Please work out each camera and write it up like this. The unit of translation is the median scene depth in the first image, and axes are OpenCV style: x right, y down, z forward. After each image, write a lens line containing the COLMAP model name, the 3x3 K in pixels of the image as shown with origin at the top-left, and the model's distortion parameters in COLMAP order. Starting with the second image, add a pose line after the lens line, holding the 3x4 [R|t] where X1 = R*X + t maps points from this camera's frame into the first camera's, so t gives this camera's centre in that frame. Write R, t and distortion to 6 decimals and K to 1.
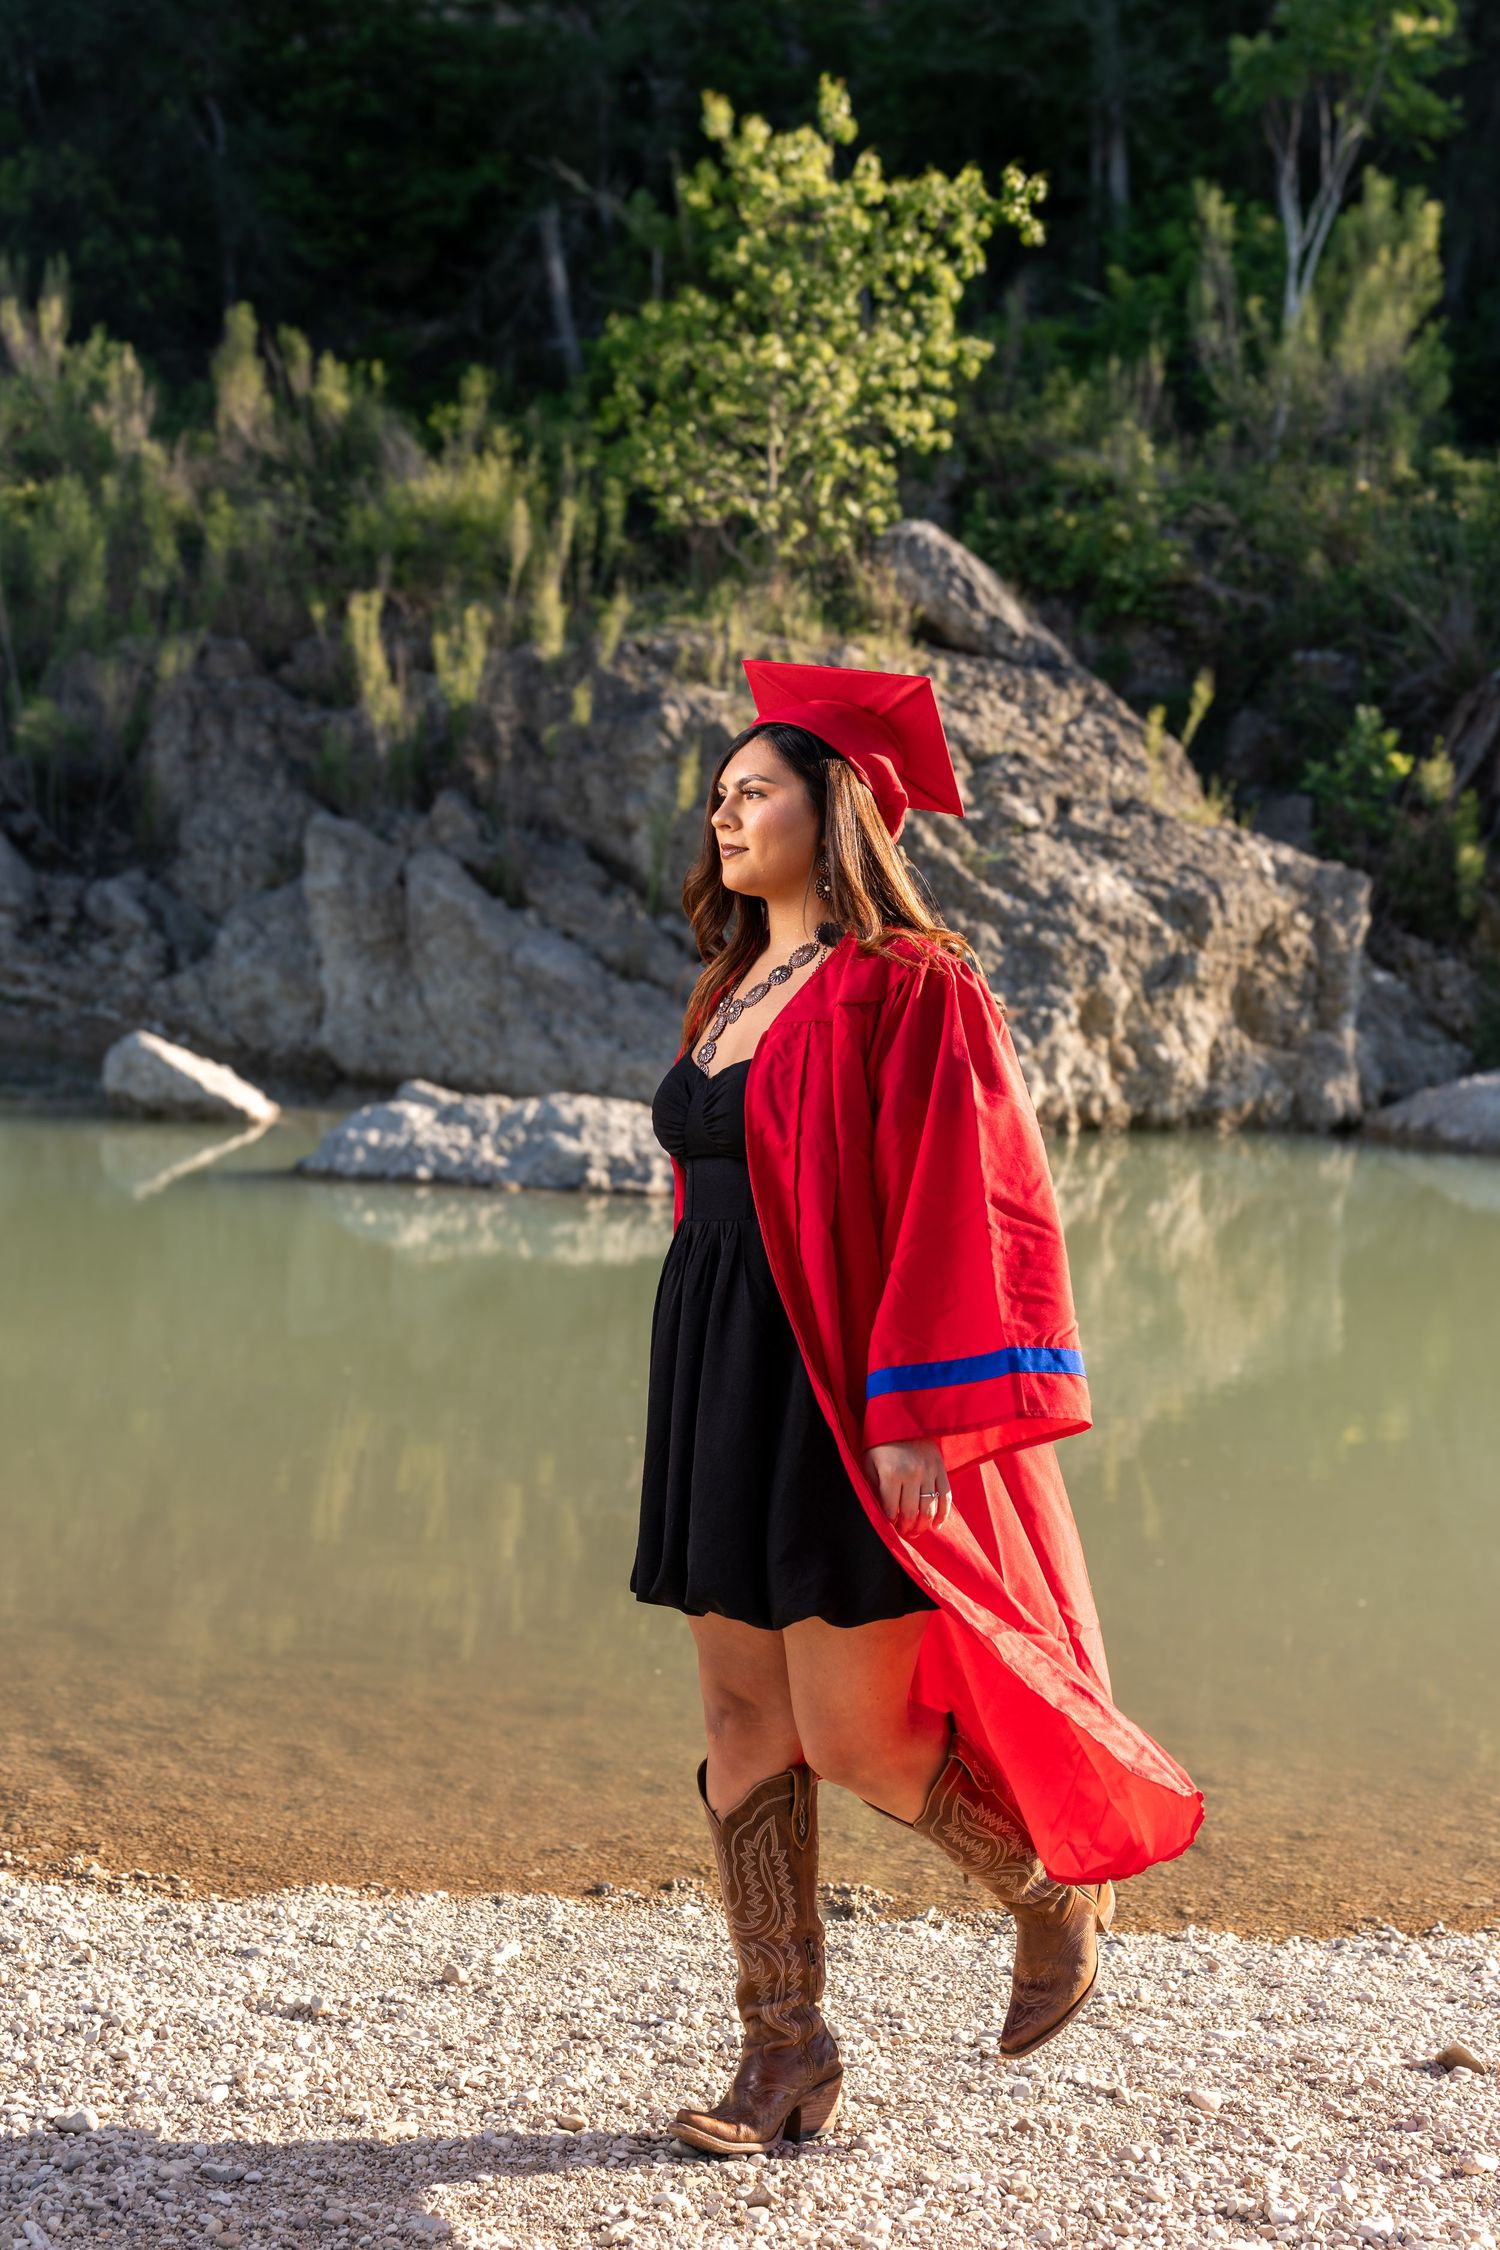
lens RADIAL K [[3522.9, 0, 752.1], [0, 3522.9, 992.6], [0, 0, 1]] dist [0.128617, -0.126829]
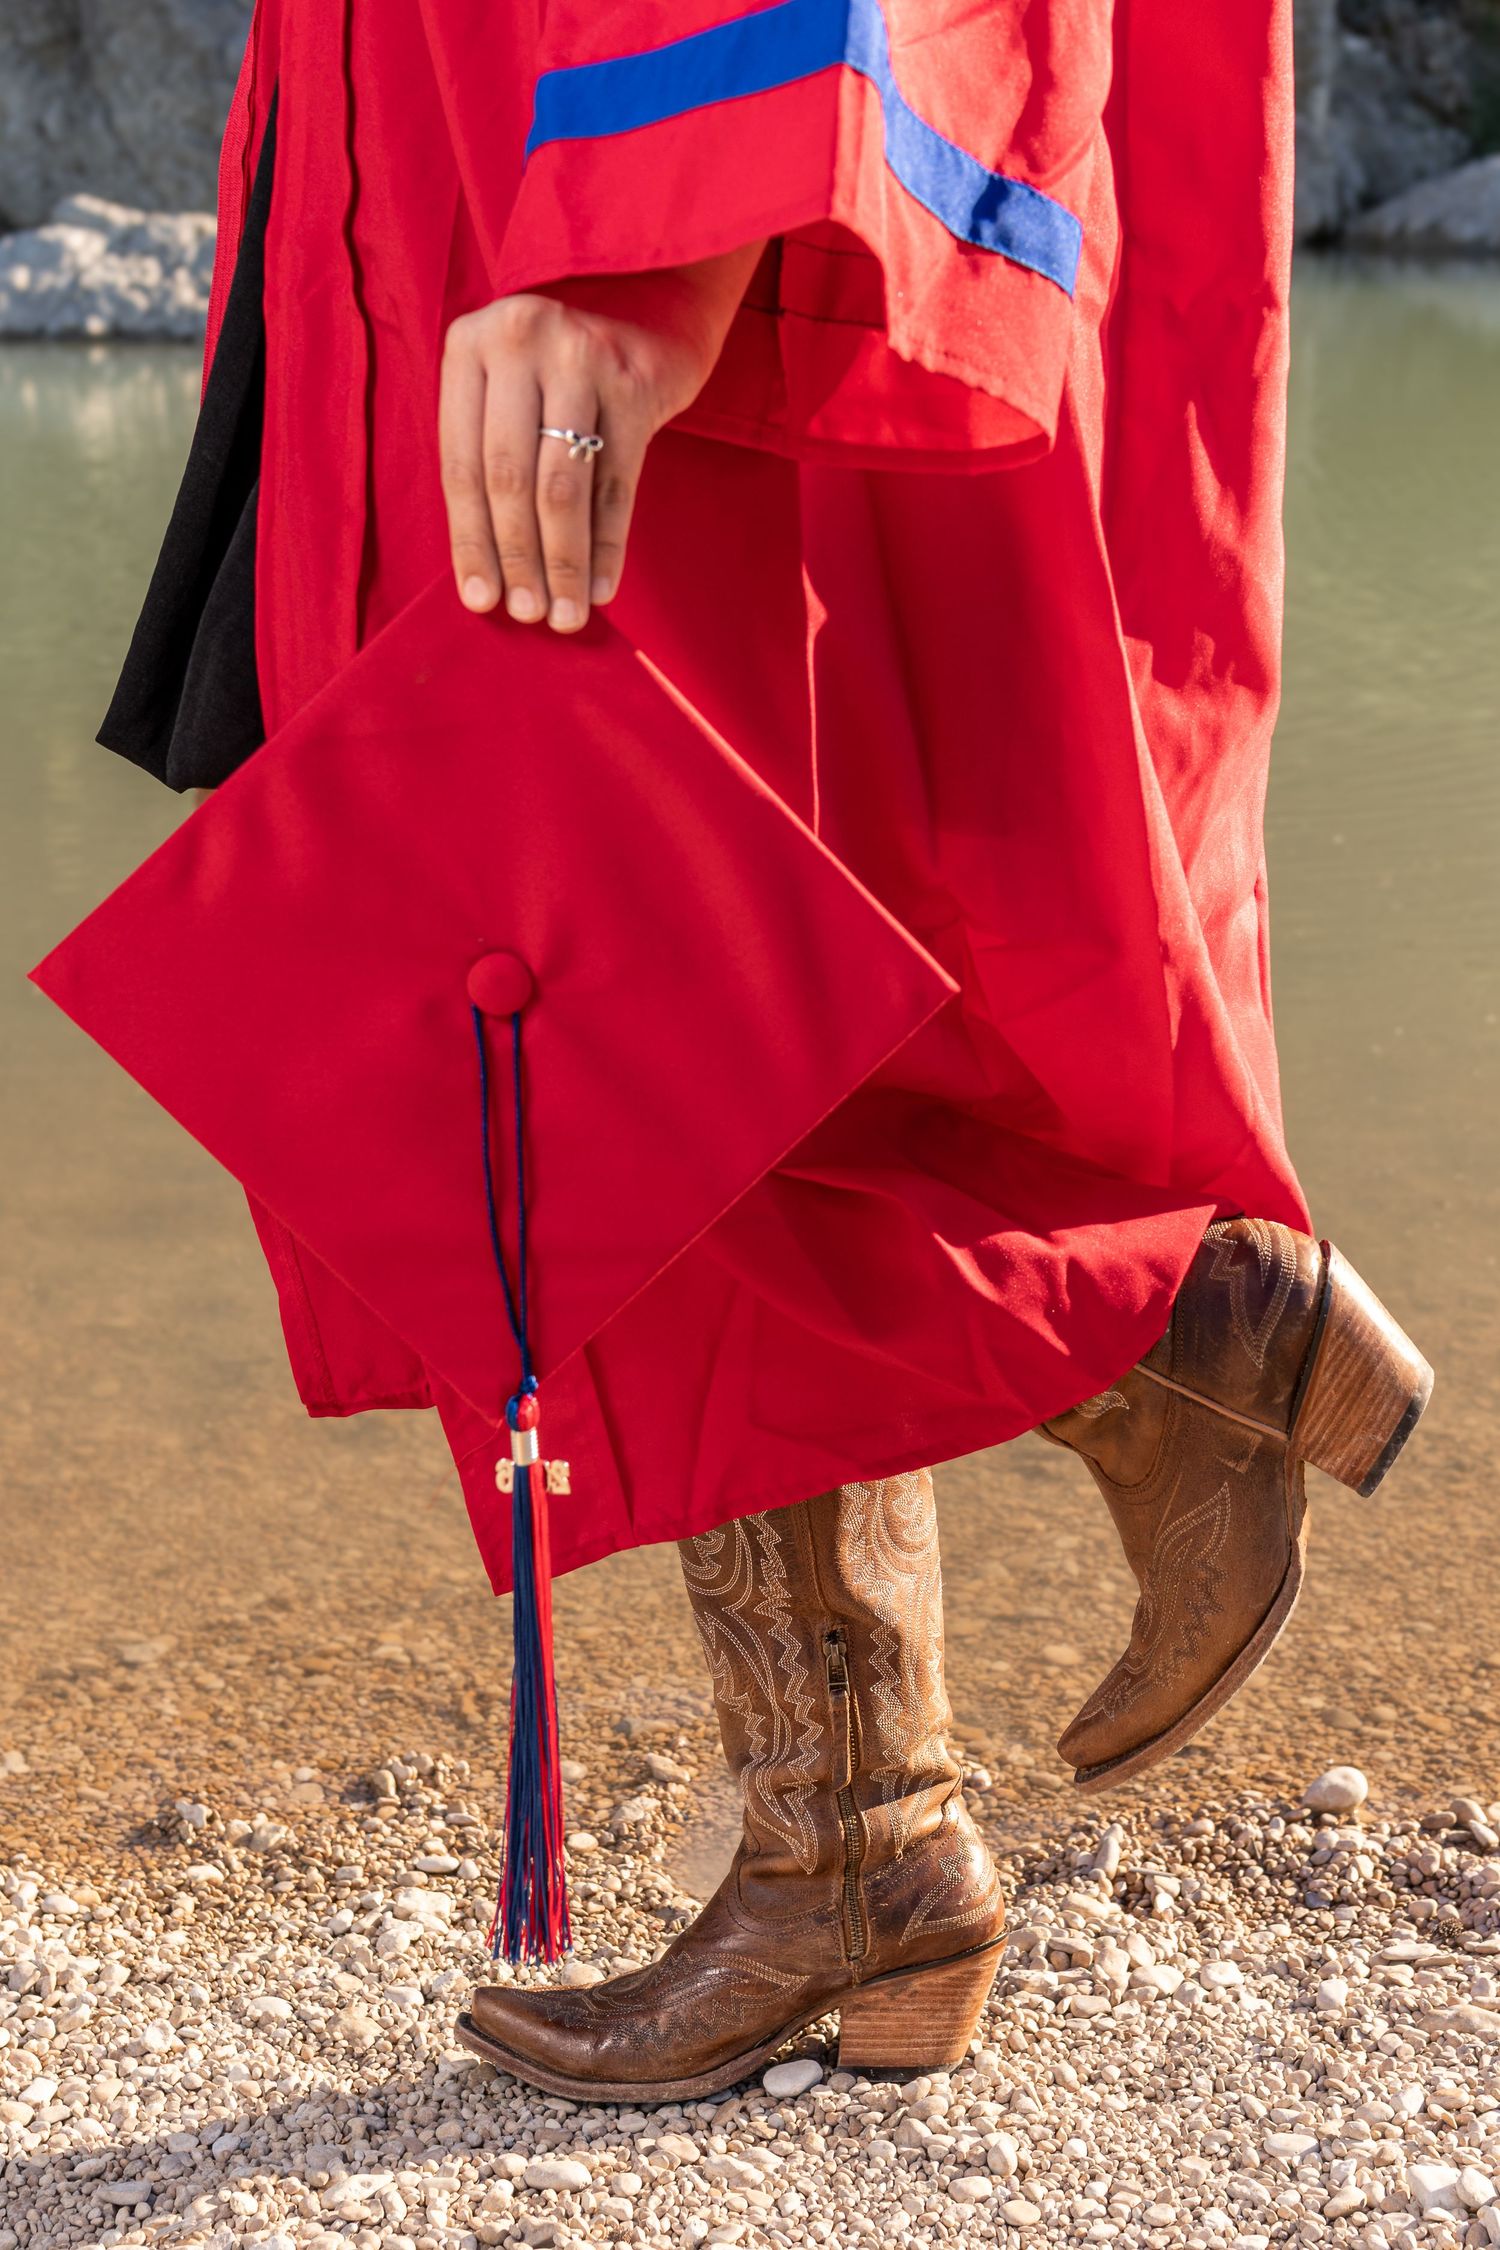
lens RADIAL K [[3621.2, 0, 750.0], [0, 3621.2, 1125.0], [0, 0, 1]] dist [0.146304, -0.271235]
pose [[0.997482, -0.061557, 0.035220, 0.001640], [0.051293, 0.969131, 0.241152, 0.026549], [-0.048977, -0.238739, 0.969848, 0.176961]]
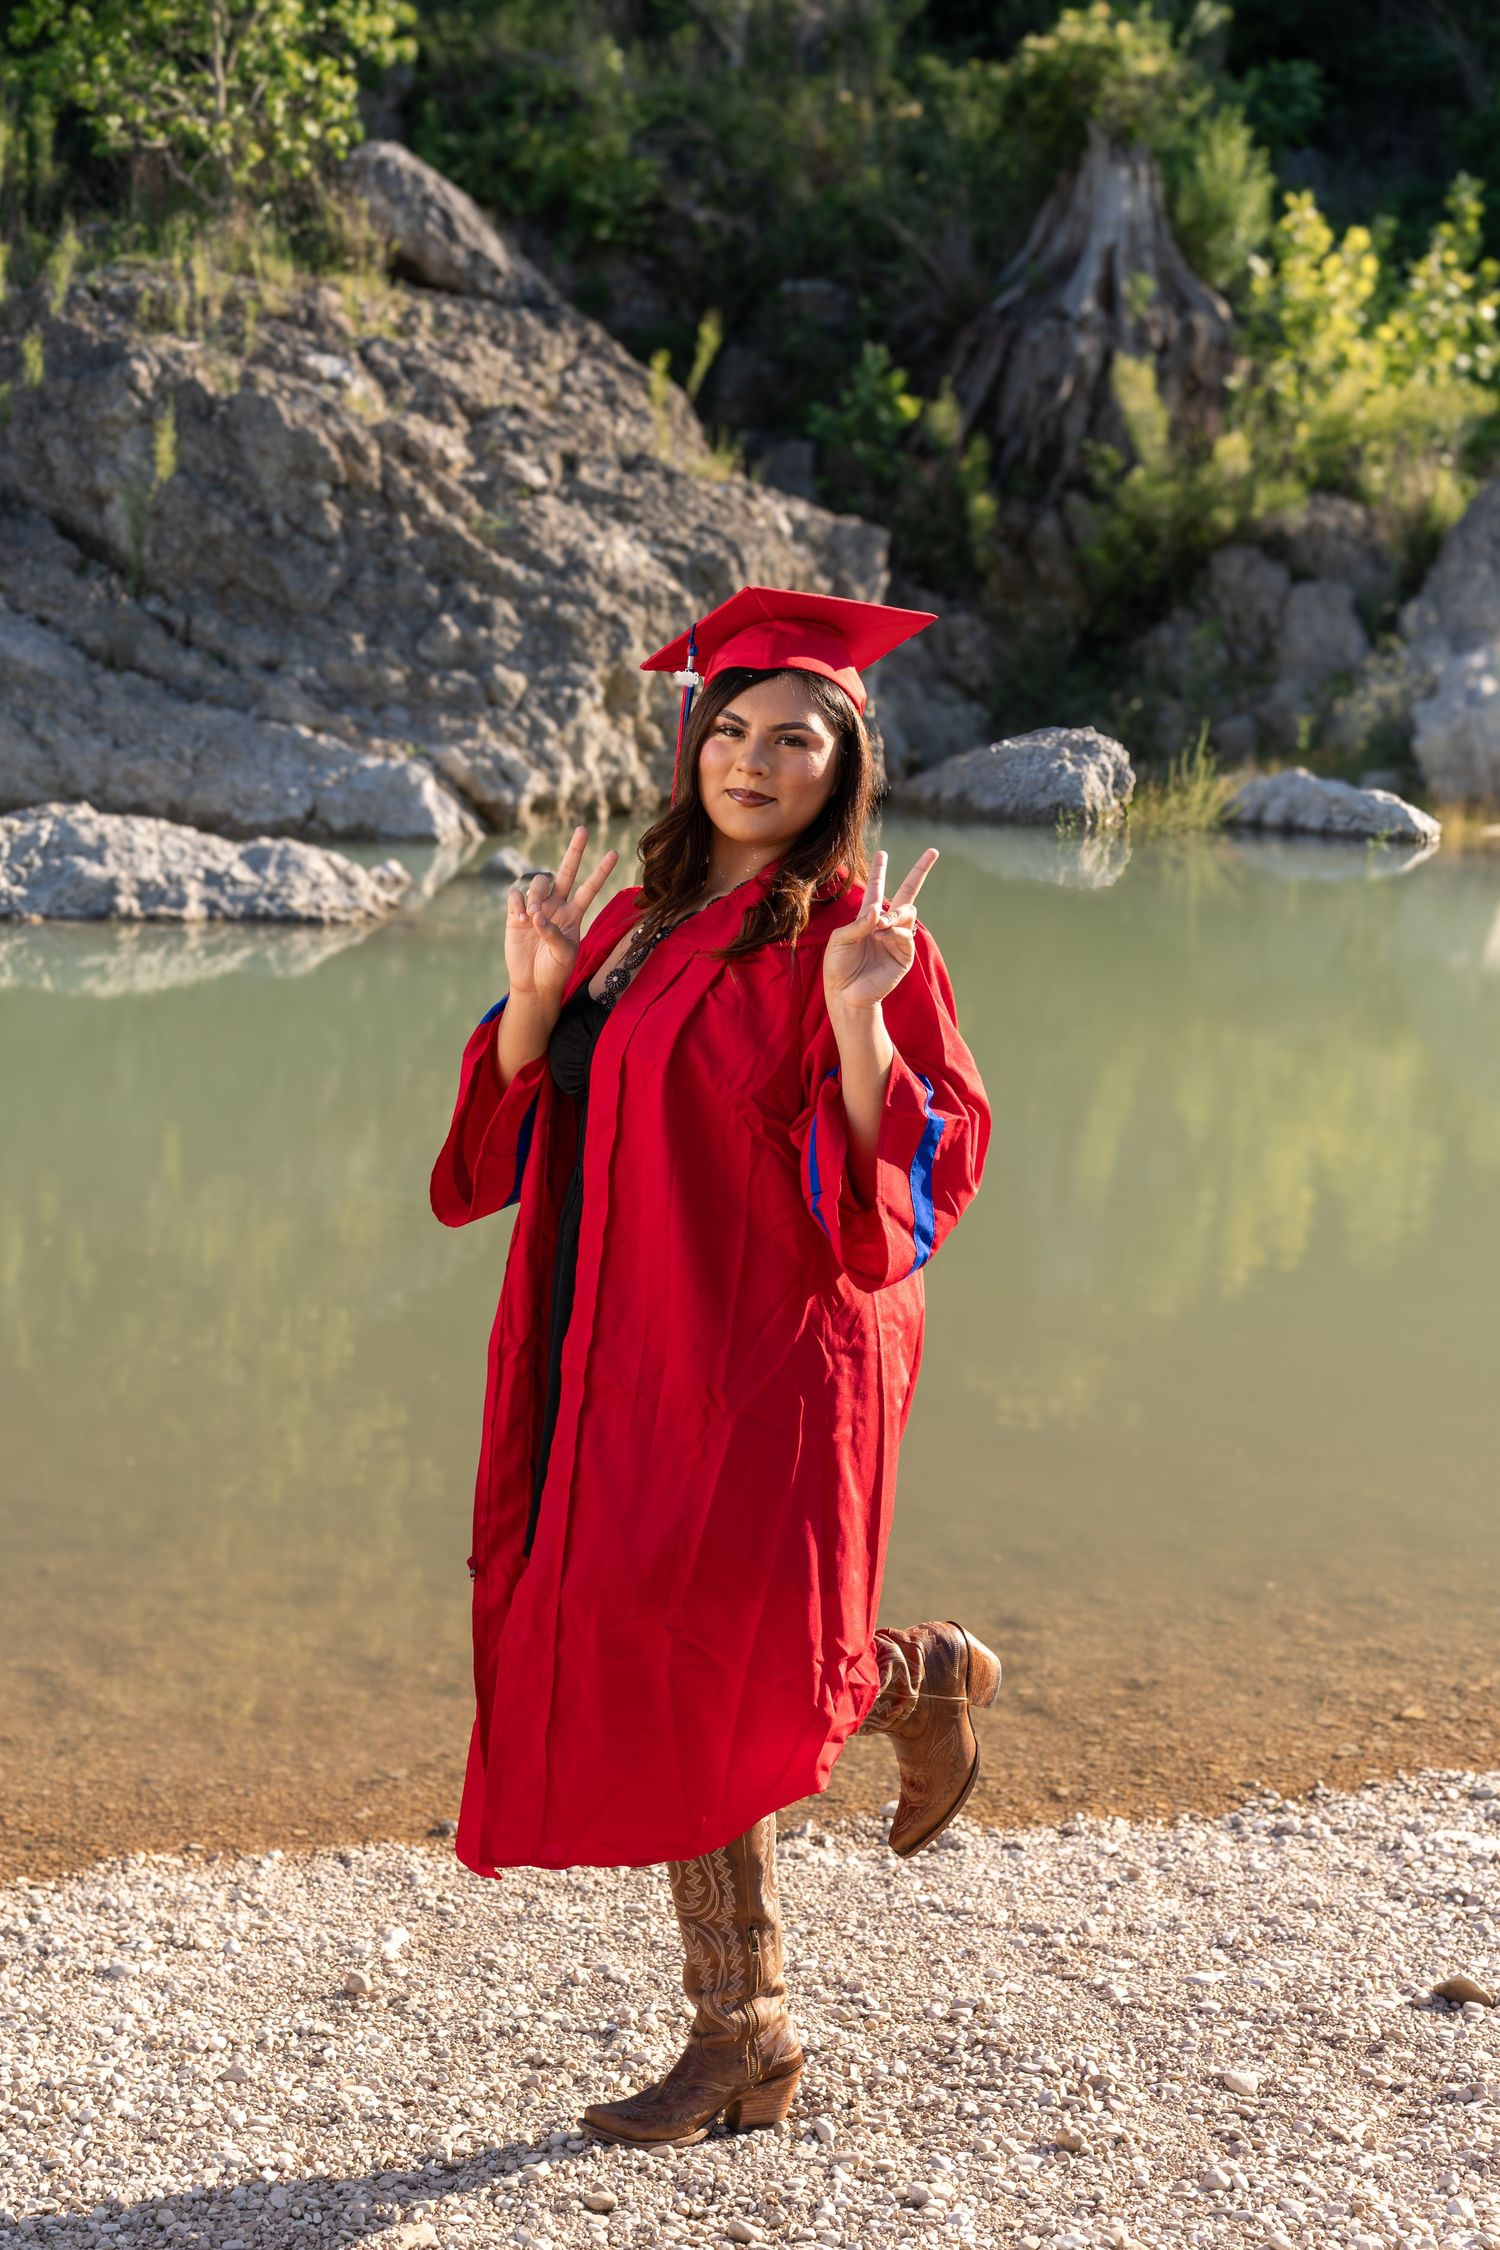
lens RADIAL K [[3621.2, 0, 750.0], [0, 3621.2, 1125.0], [0, 0, 1]] dist [0.146304, -0.271235]
pose [[0.985744, -0.052297, 0.159917, -0.028311], [0.029477, 0.989446, 0.141875, -0.015155], [-0.165649, -0.135139, 0.976882, 0.026550]]
